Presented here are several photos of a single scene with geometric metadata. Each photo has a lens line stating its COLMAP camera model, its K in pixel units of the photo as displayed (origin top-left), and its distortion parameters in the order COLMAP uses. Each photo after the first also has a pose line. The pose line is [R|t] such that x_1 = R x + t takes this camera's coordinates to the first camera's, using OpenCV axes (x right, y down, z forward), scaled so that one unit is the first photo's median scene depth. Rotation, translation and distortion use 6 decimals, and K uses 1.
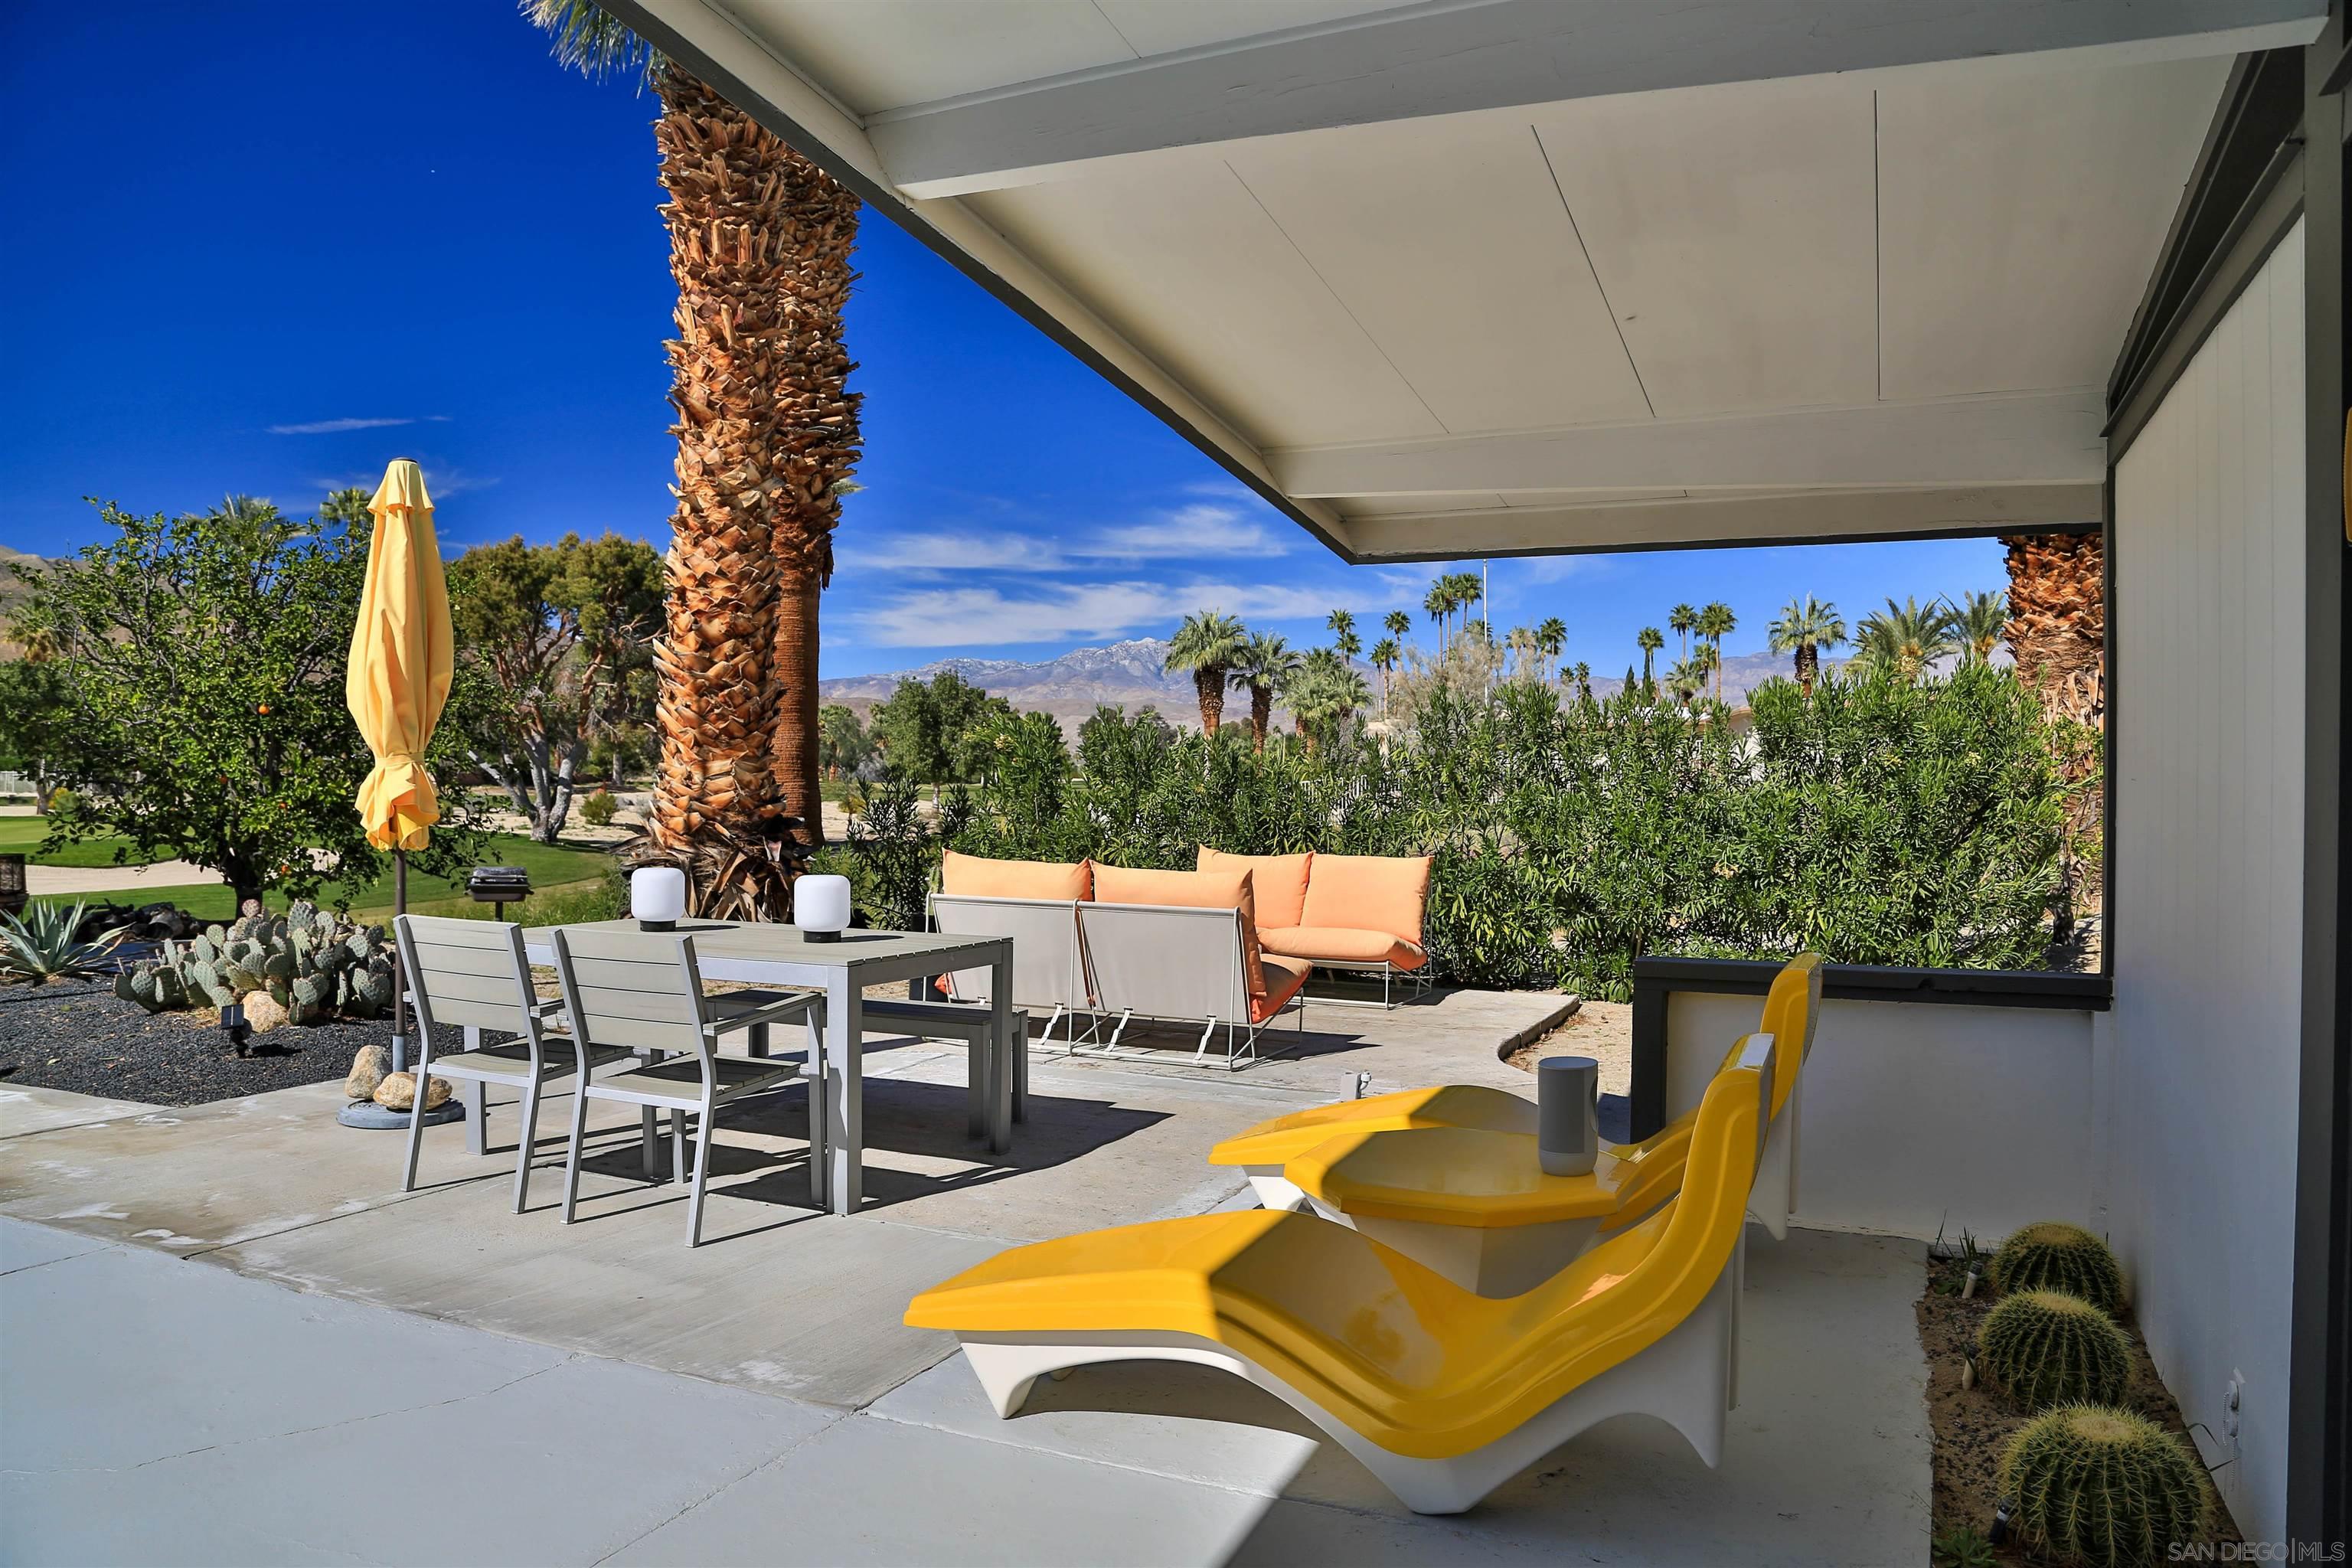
lens RADIAL K [[1586.8, 0, 1170.2], [0, 1586.8, 776.8], [0, 0, 1]] dist [-0.129180, 0.073641]
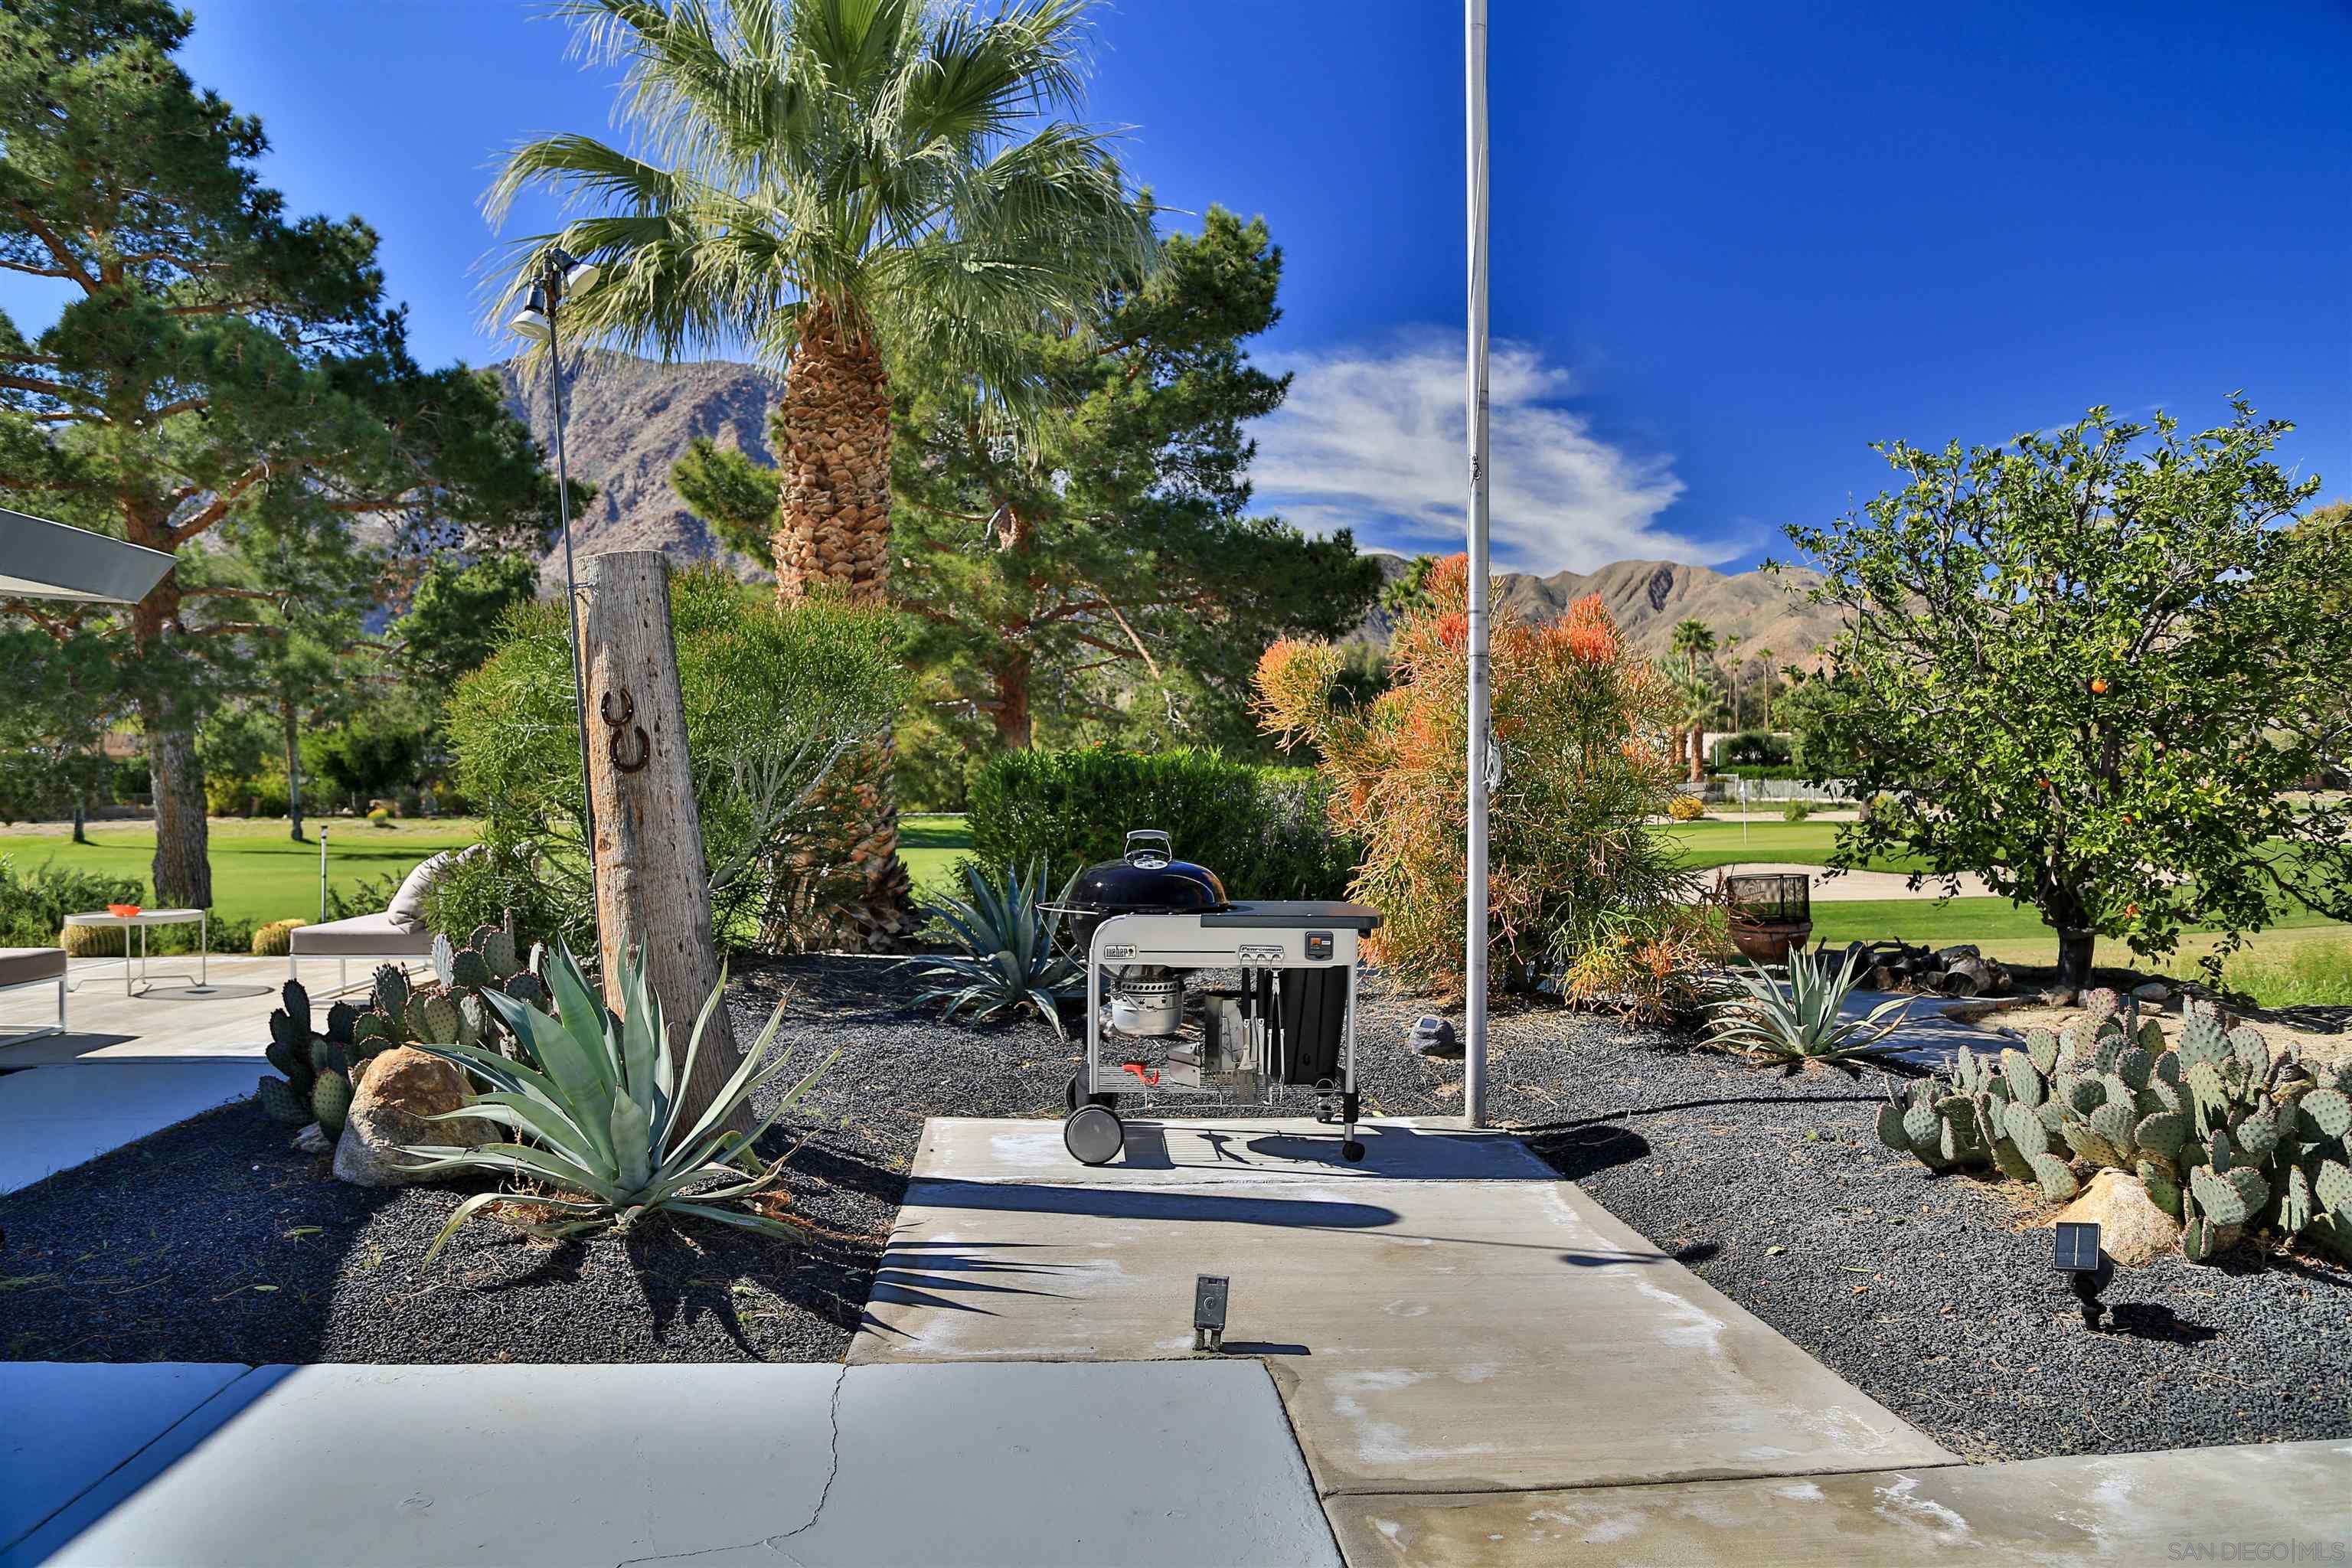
lens RADIAL K [[1581.7, 0, 1165.6], [0, 1581.7, 803.7], [0, 0, 1]] dist [-0.126555, 0.071860]
pose [[0.480105, 0.003409, -0.877204, -0.188771], [0.008008, 0.999934, 0.008269, 0.001940], [0.877174, -0.010994, 0.480046, 0.291581]]
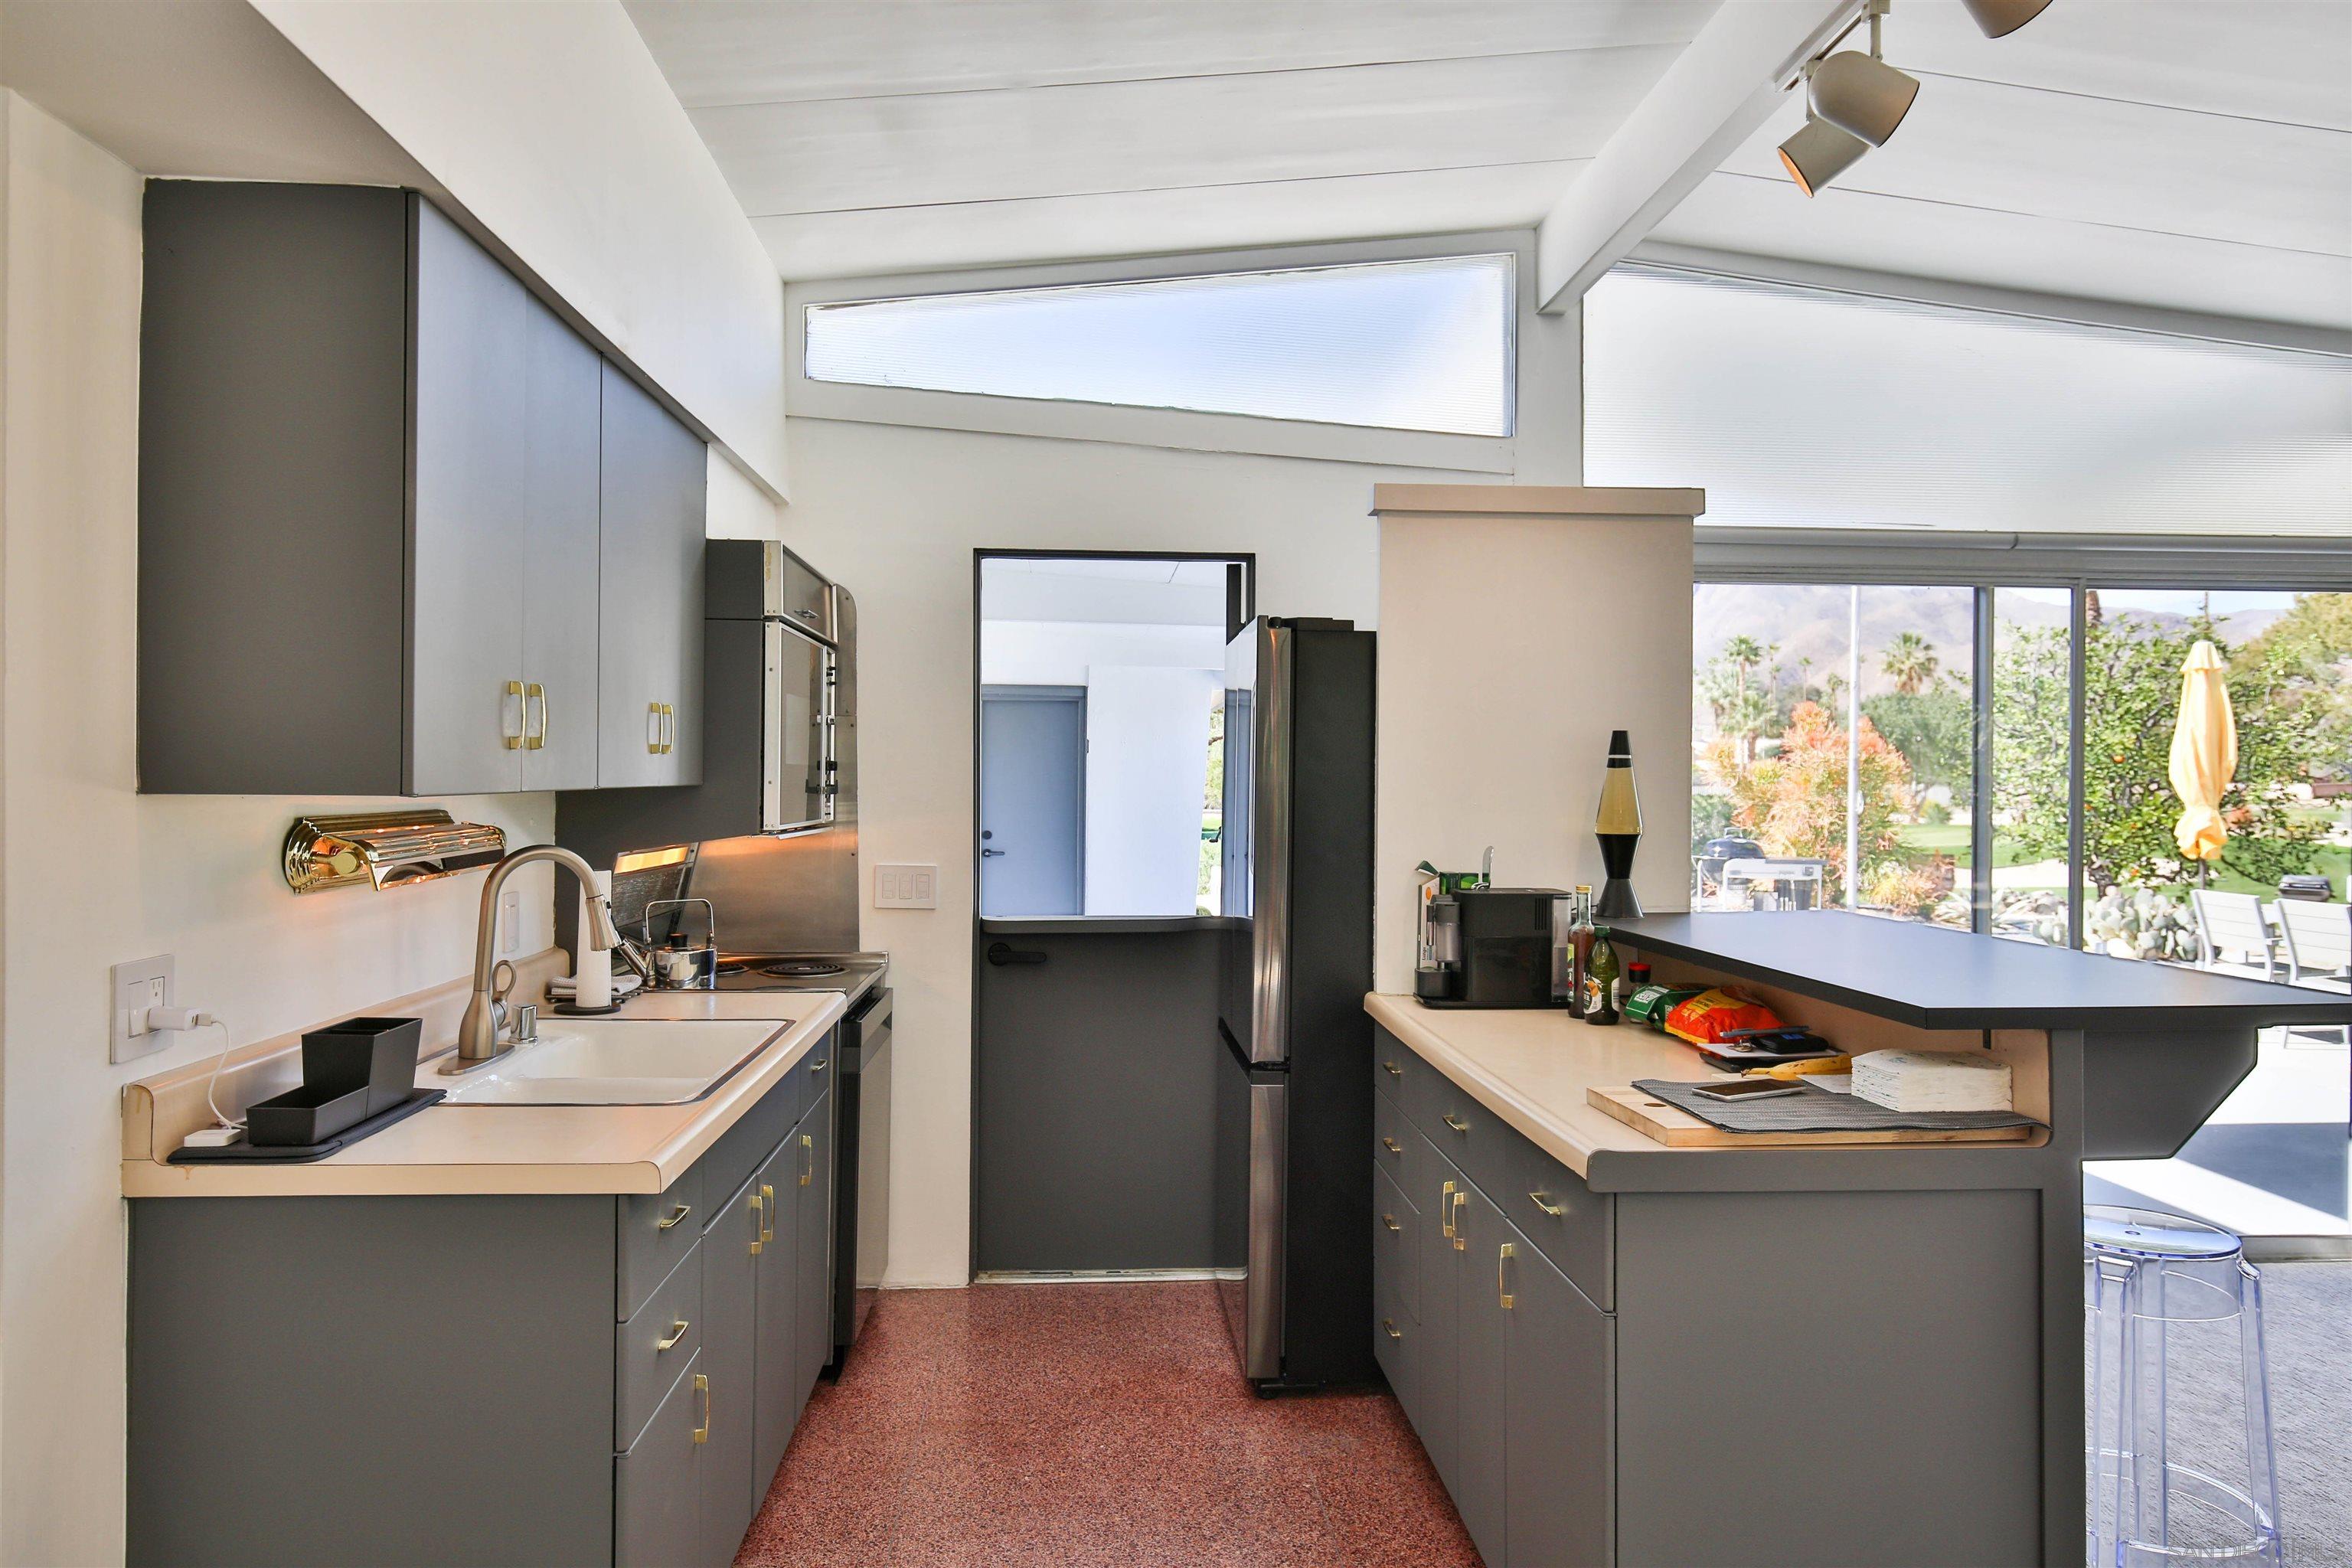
lens RADIAL K [[1547.0, 0, 1176.0], [0, 1547.0, 784.0], [0, 0, 1]] dist [0.000891, -0.001543]
pose [[0.471454, -0.002161, -0.881888, 0.279901], [0.000630, 0.999998, -0.002114, -0.019424], [0.881890, 0.000441, 0.471454, -0.480701]]
